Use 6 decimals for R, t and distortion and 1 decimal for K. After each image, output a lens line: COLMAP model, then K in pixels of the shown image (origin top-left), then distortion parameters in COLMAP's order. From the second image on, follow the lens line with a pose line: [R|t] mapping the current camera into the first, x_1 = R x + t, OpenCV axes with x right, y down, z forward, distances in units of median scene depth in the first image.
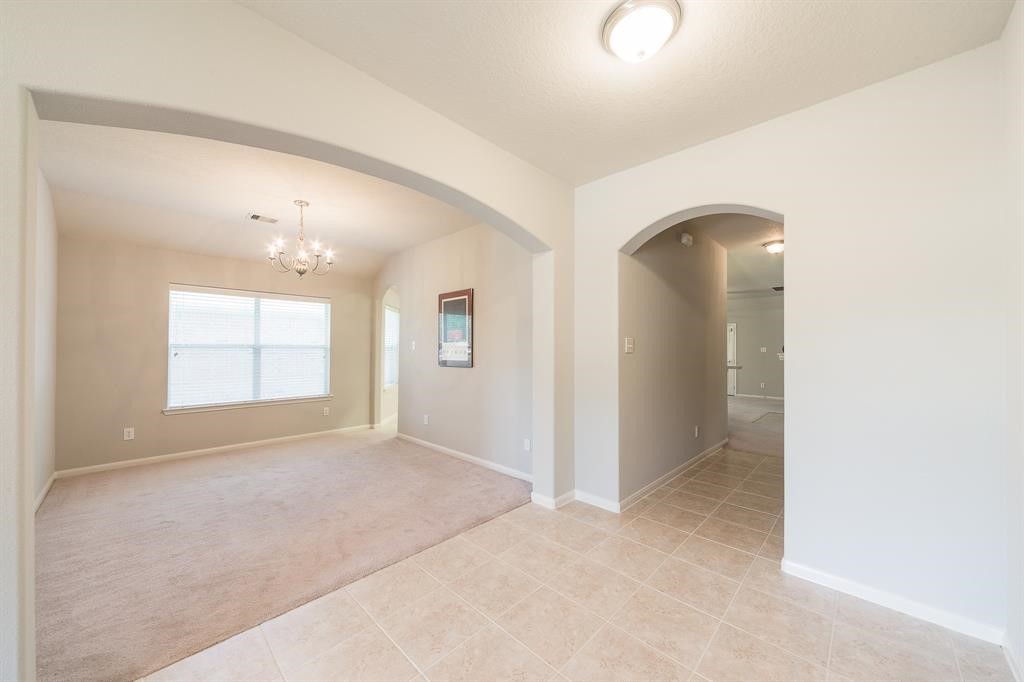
lens RADIAL K [[373.4, 0, 511.2], [0, 373.4, 336.1], [0, 0, 1]] dist [0.001367, -0.000099]
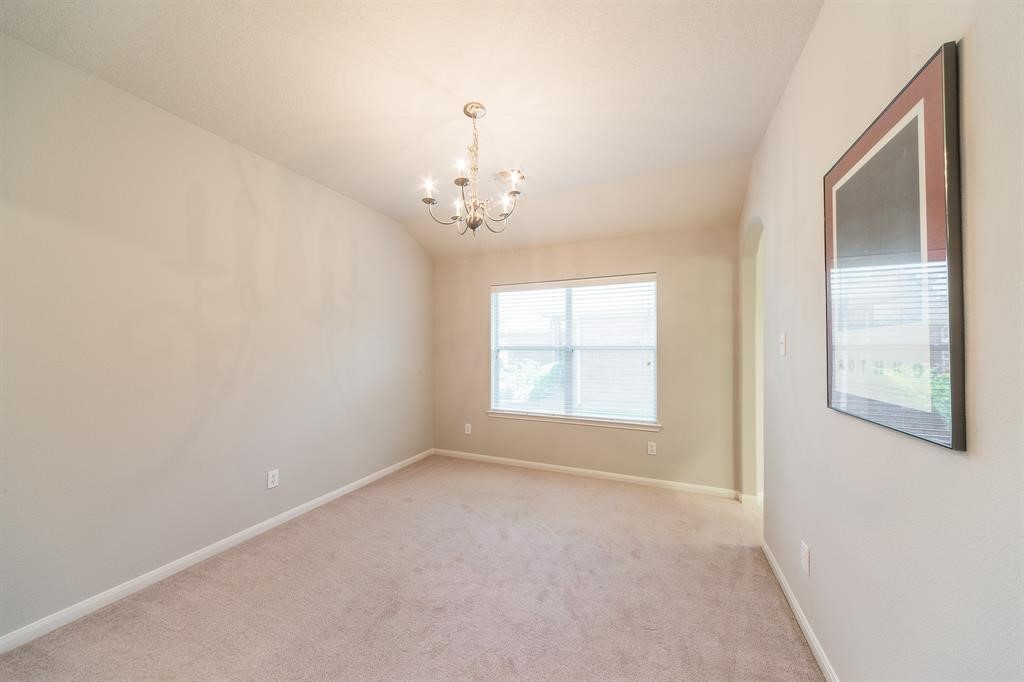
lens RADIAL K [[350.9, 0, 509.3], [0, 350.9, 346.6], [0, 0, 1]] dist [-0.002183, 0.000010]
pose [[0.344227, -0.009116, -0.938842, -0.013351], [0.034305, 0.999407, 0.002874, 0.017680], [0.938259, -0.033196, 0.344336, 0.619880]]
